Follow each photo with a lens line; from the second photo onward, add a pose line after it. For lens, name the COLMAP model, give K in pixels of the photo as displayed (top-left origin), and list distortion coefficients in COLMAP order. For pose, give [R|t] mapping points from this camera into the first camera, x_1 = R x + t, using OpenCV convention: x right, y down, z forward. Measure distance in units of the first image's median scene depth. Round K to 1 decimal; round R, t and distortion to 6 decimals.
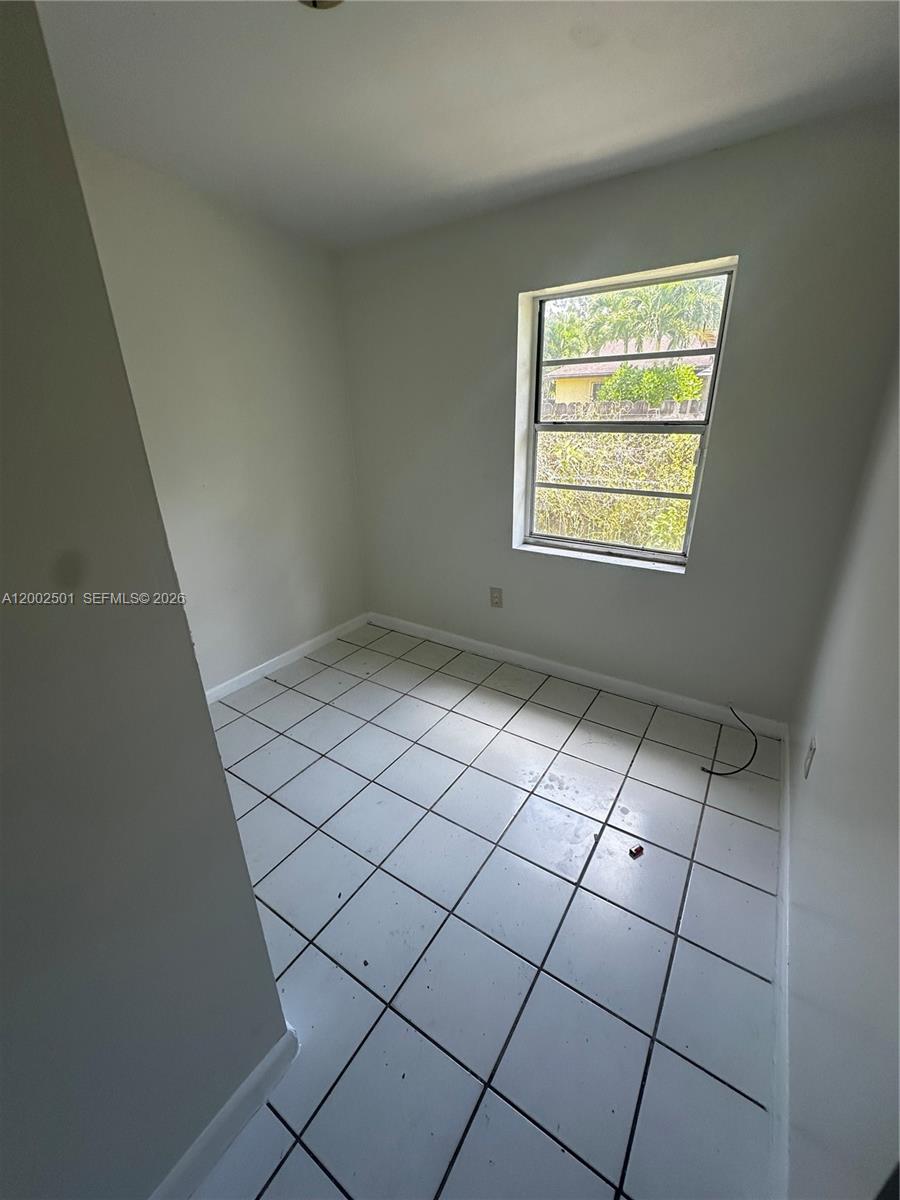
lens RADIAL K [[481.0, 0, 451.8], [0, 481.0, 600.7], [0, 0, 1]] dist [-0.005566, 0.001286]
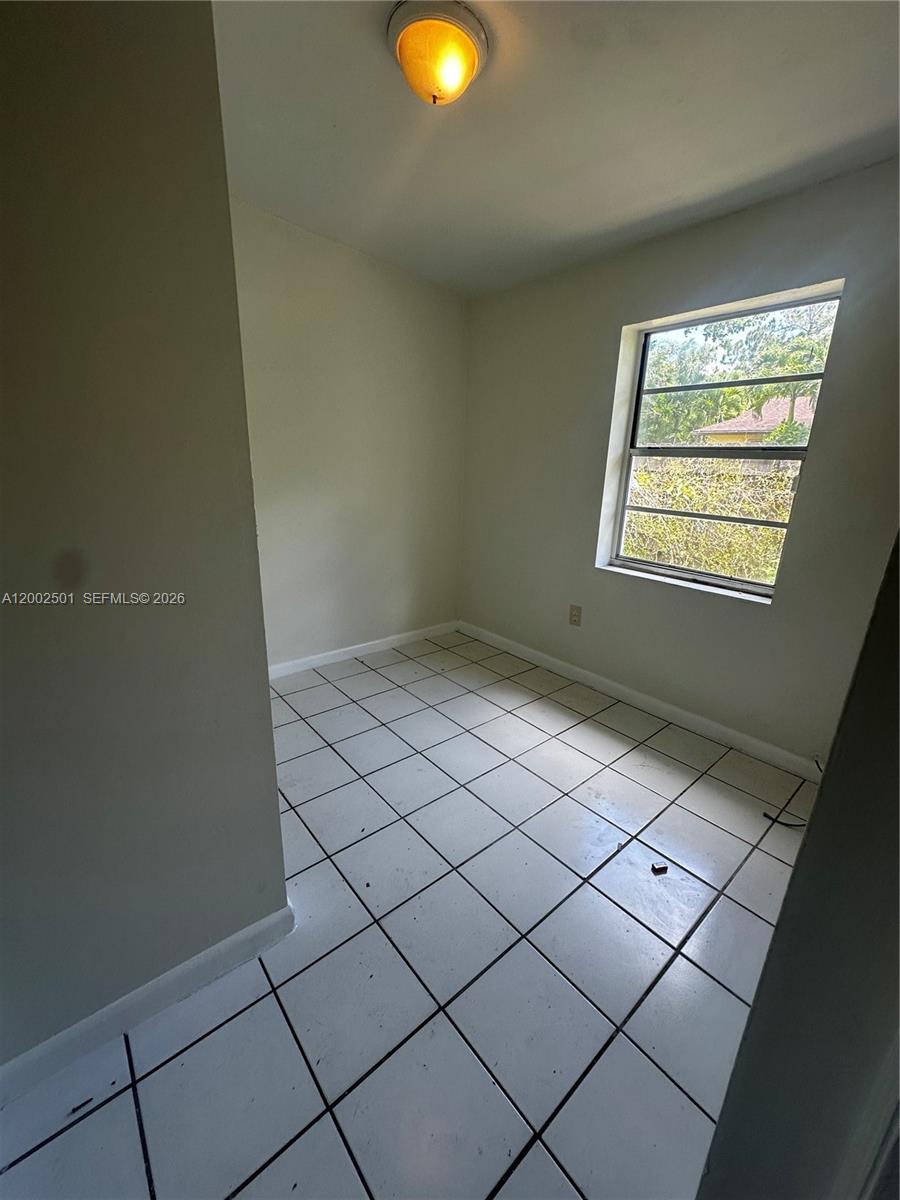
lens RADIAL K [[481.0, 0, 450.7], [0, 481.0, 600.1], [0, 0, 1]] dist [-0.005566, 0.001286]
pose [[0.958235, 0.125727, -0.256863, 0.111772], [-0.149859, 0.985738, -0.076565, 0.090271], [0.243574, 0.111860, 0.963410, -0.049946]]
